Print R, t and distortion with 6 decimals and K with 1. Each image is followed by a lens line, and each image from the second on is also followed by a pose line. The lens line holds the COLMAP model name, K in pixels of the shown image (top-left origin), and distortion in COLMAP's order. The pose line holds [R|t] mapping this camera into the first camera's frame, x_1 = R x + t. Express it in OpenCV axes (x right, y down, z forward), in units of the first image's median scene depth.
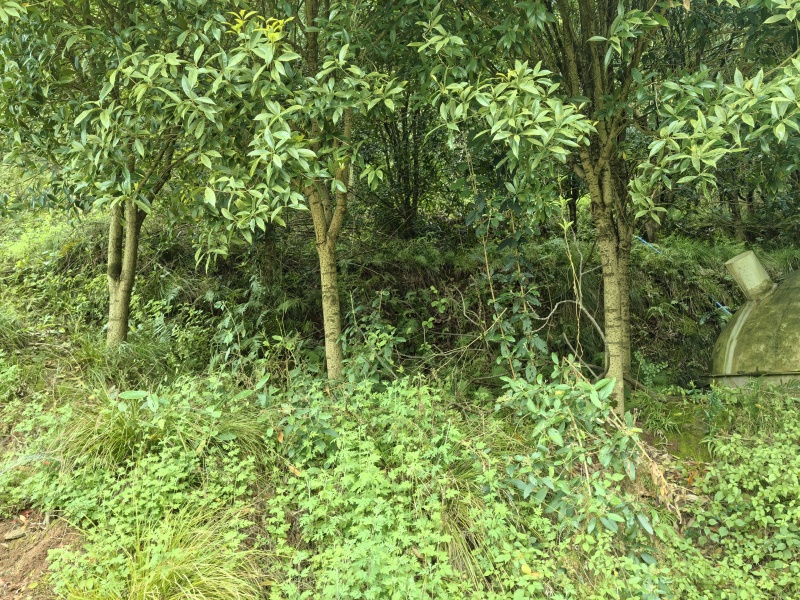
lens RADIAL K [[650.7, 0, 400.0], [0, 650.7, 300.0], [0, 0, 1]] dist [0.101750, -0.080254]
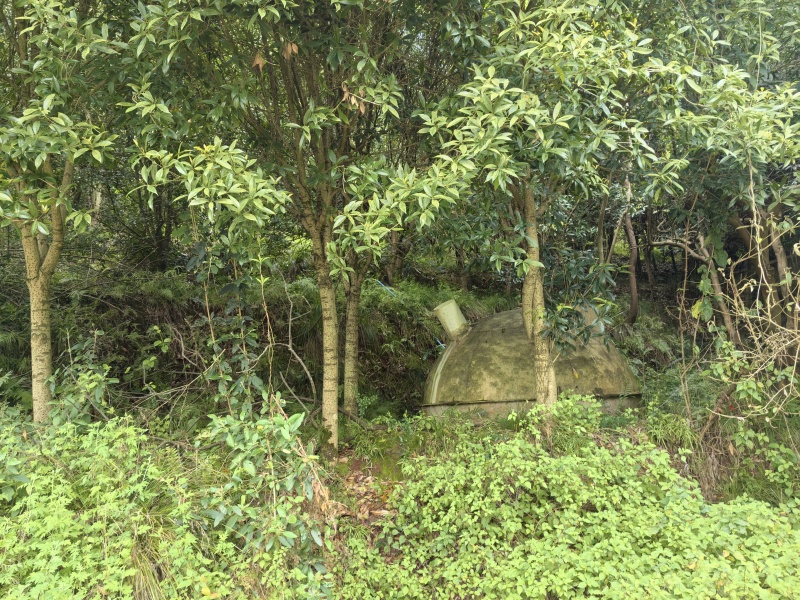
lens RADIAL K [[650.7, 0, 400.0], [0, 650.7, 300.0], [0, 0, 1]] dist [0.101750, -0.080254]
pose [[0.941020, 0.033759, 0.336662, 0.082484], [-0.017598, 0.998547, -0.050943, -0.022156], [-0.337893, 0.042014, 0.940246, -0.137362]]
